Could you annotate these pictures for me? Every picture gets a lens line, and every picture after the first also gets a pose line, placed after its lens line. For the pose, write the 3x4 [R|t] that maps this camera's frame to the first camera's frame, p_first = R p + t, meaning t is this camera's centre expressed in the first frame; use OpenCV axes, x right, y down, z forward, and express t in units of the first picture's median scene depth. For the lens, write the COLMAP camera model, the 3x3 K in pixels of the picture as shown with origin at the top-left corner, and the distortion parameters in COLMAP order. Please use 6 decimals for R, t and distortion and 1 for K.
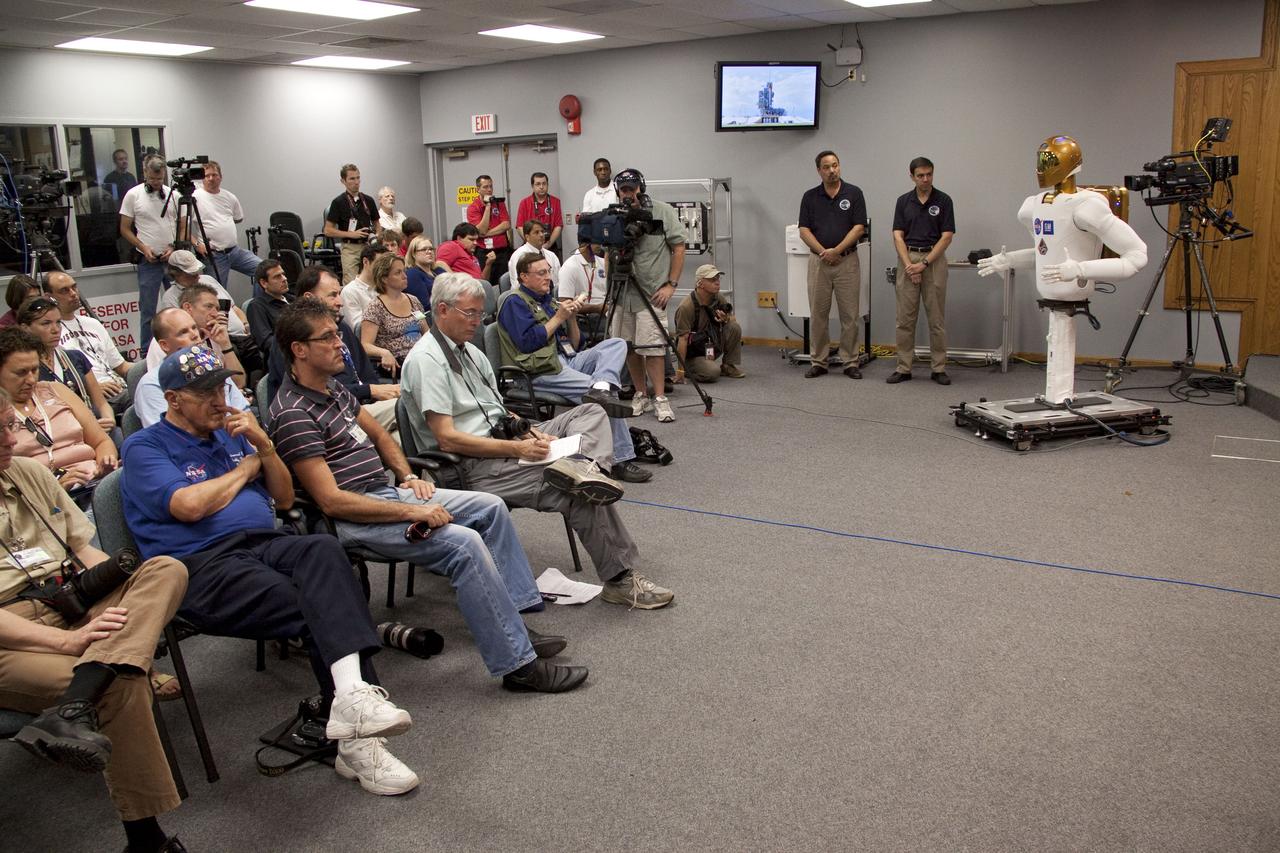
lens RADIAL K [[1074.5, 0, 645.5], [0, 1074.5, 434.5], [0, 0, 1]] dist [-0.185094, 0.147711]
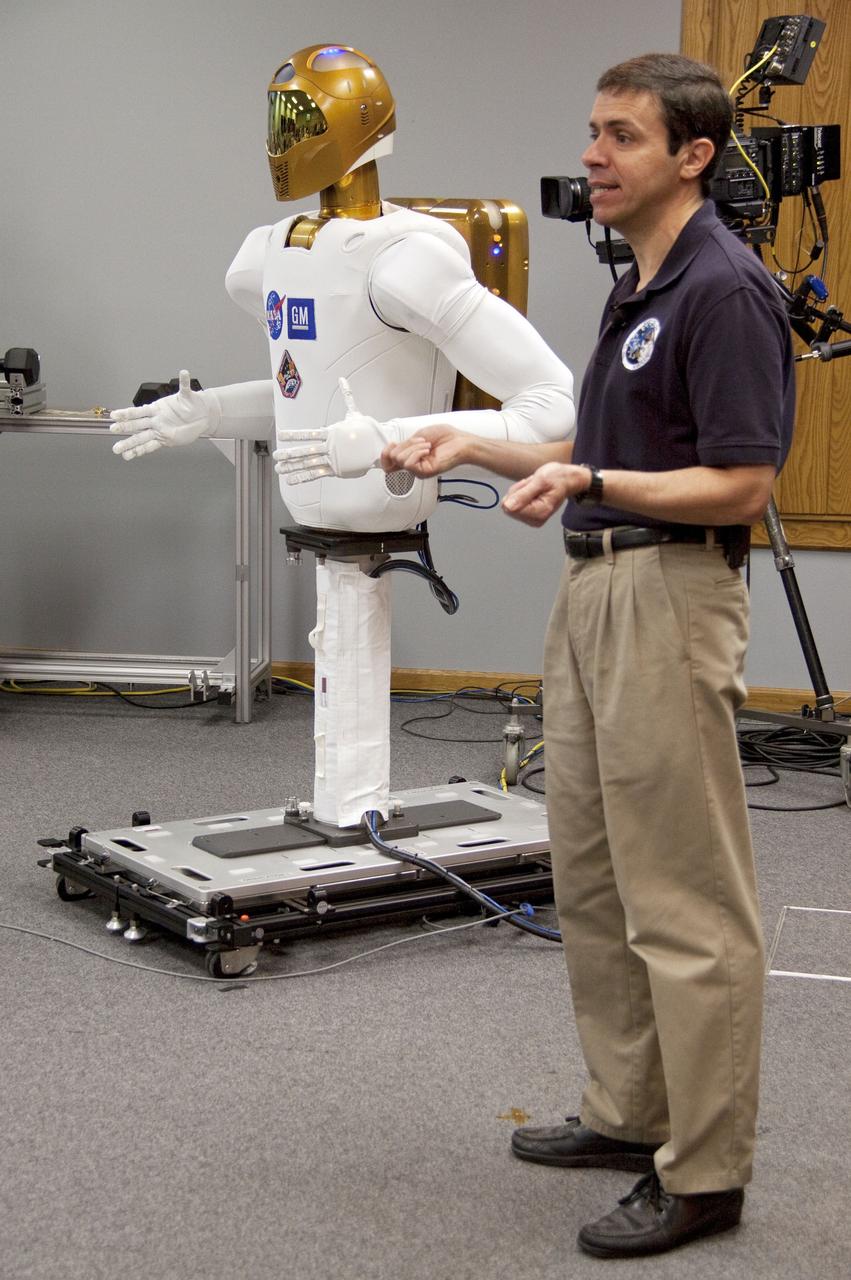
lens RADIAL K [[2913.3, 0, 372.7], [0, 2913.3, 674.3], [0, 0, 1]] dist [0.439239, 0.518406]
pose [[0.938746, -0.006149, 0.344556, 0.068380], [0.030203, 0.997461, -0.064489, -0.017005], [-0.343284, 0.070946, 0.936548, 0.086654]]
